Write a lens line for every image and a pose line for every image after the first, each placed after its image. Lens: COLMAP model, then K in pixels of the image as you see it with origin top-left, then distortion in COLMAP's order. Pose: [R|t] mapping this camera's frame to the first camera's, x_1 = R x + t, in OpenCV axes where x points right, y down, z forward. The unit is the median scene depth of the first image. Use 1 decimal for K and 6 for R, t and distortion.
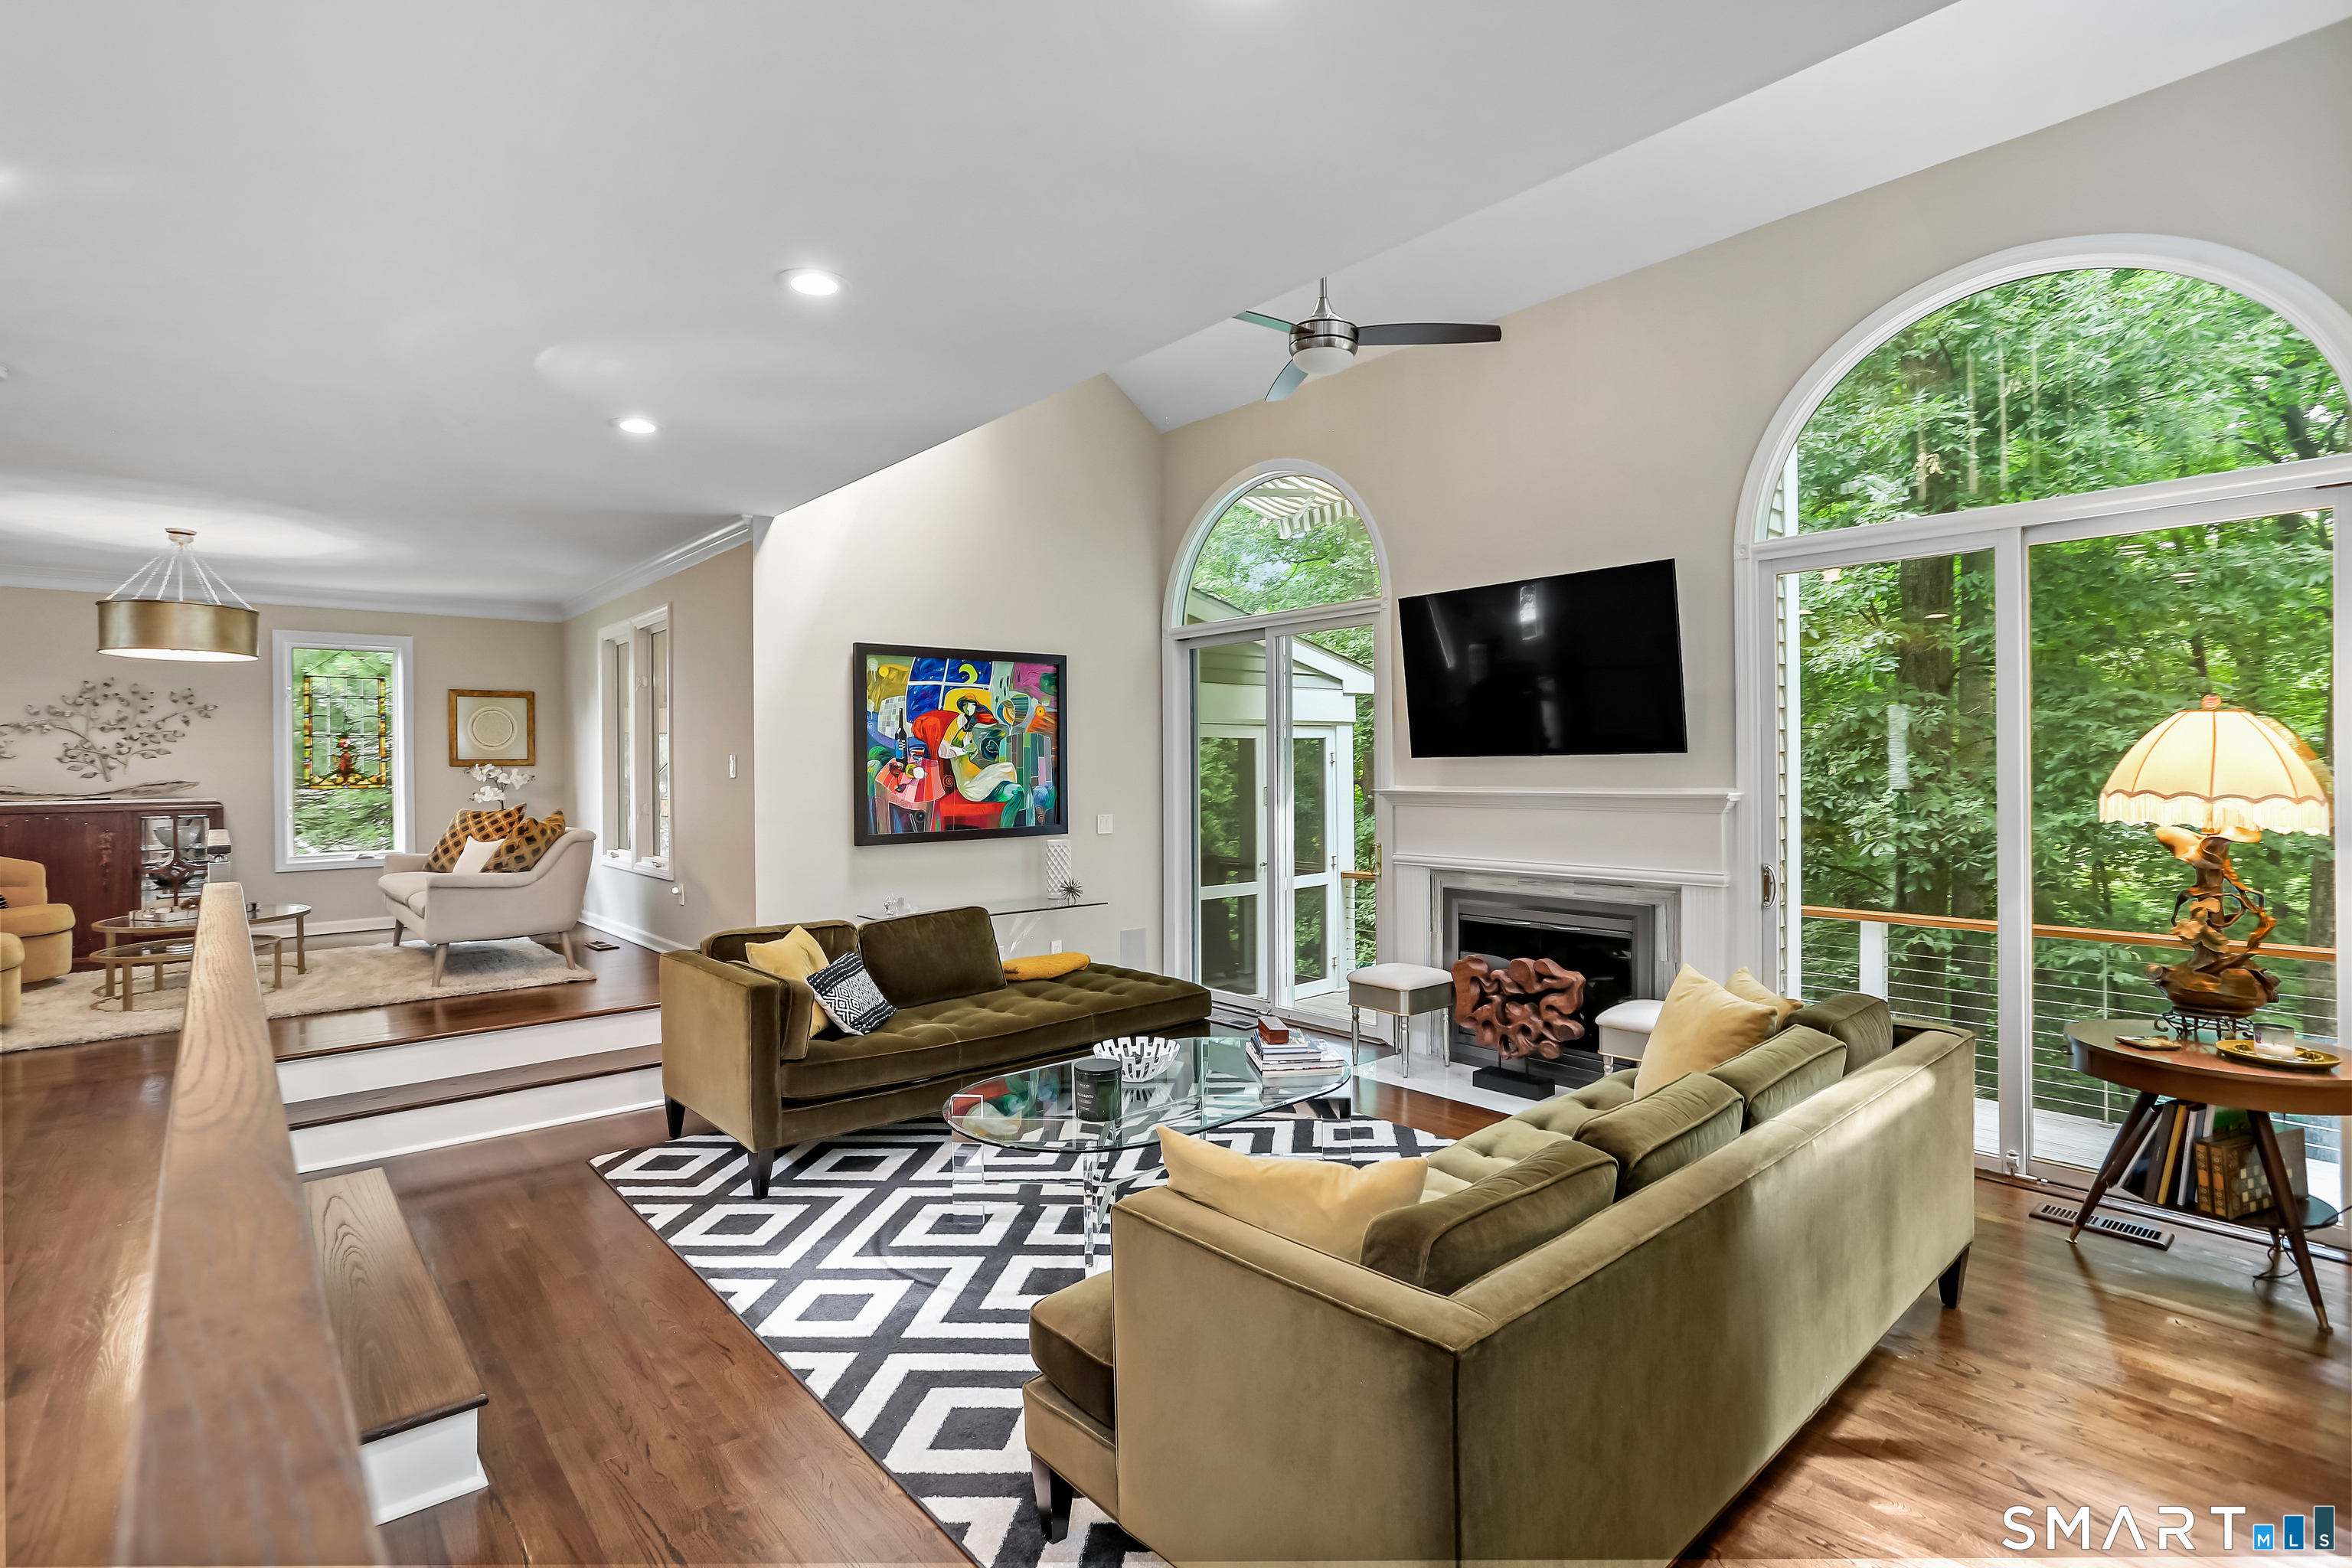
lens RADIAL K [[1139.9, 0, 1178.2], [0, 1139.9, 769.0], [0, 0, 1]] dist [-0.051014, 0.028445]
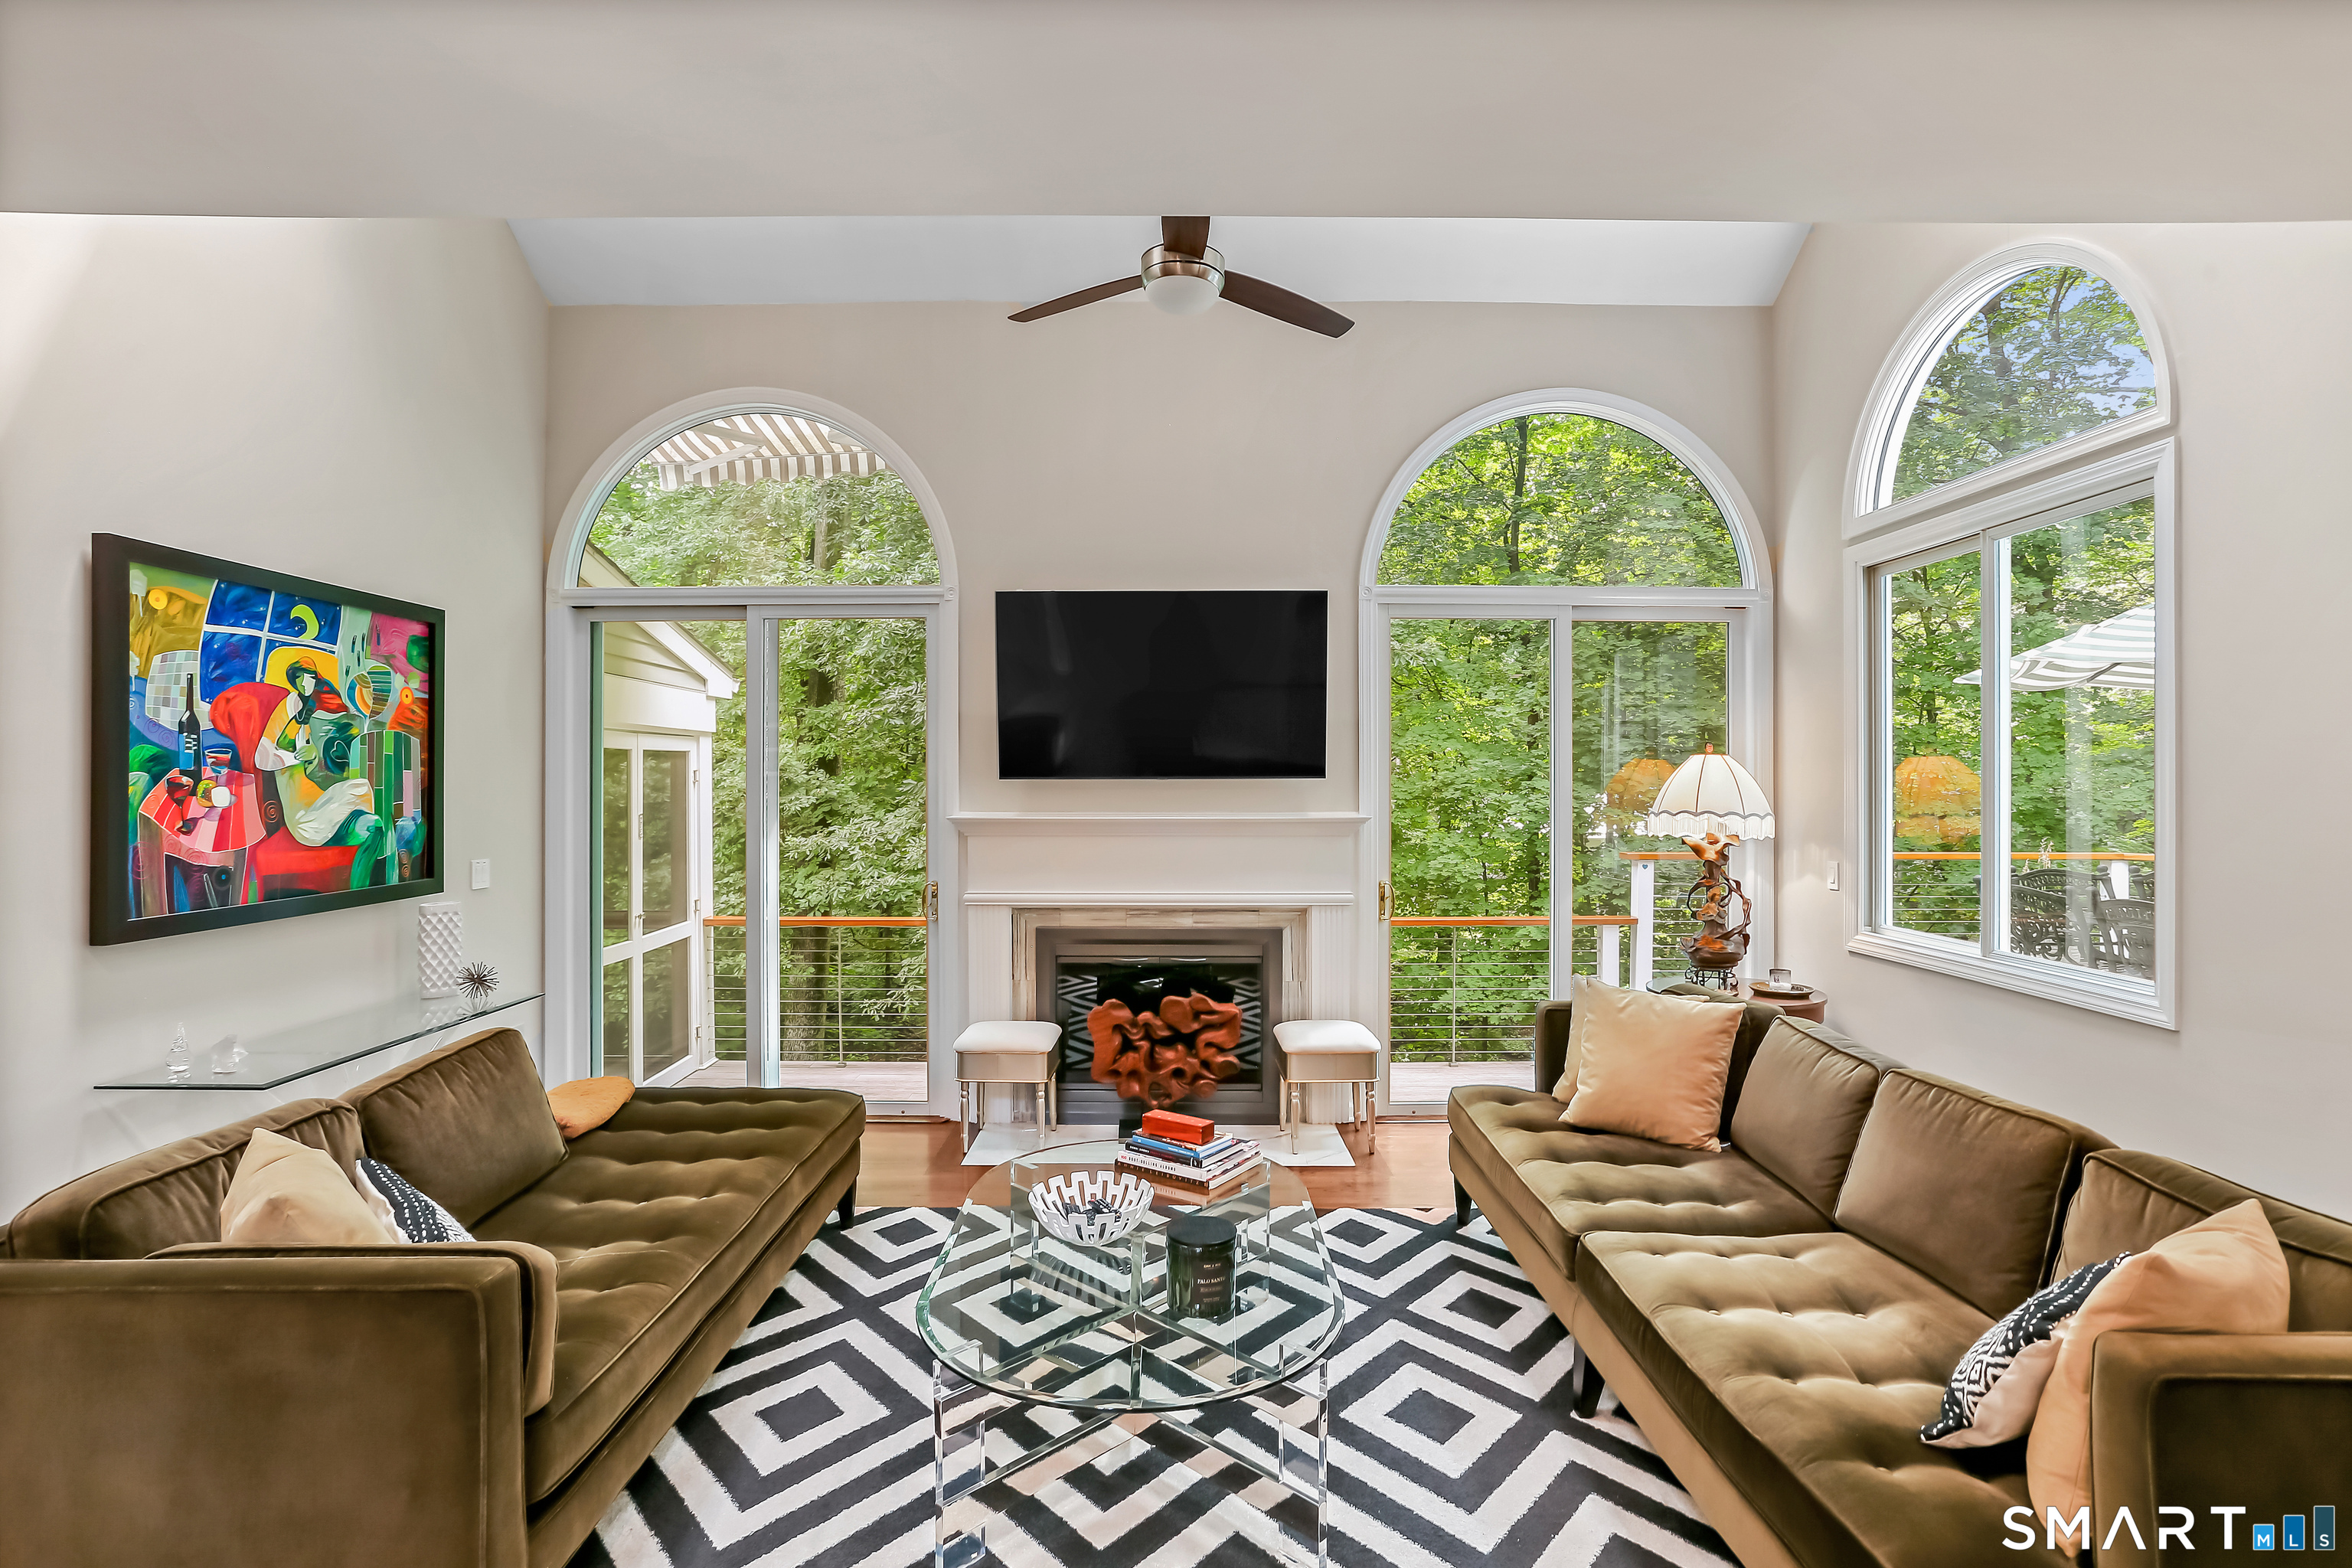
lens RADIAL K [[1139.9, 0, 1188.0], [0, 1139.9, 777.8], [0, 0, 1]] dist [-0.051014, 0.028445]
pose [[0.653727, 0.012447, 0.756628, -0.321257], [-0.004499, 0.999911, -0.012562, -0.001021], [-0.756717, 0.004808, 0.653725, 0.305872]]
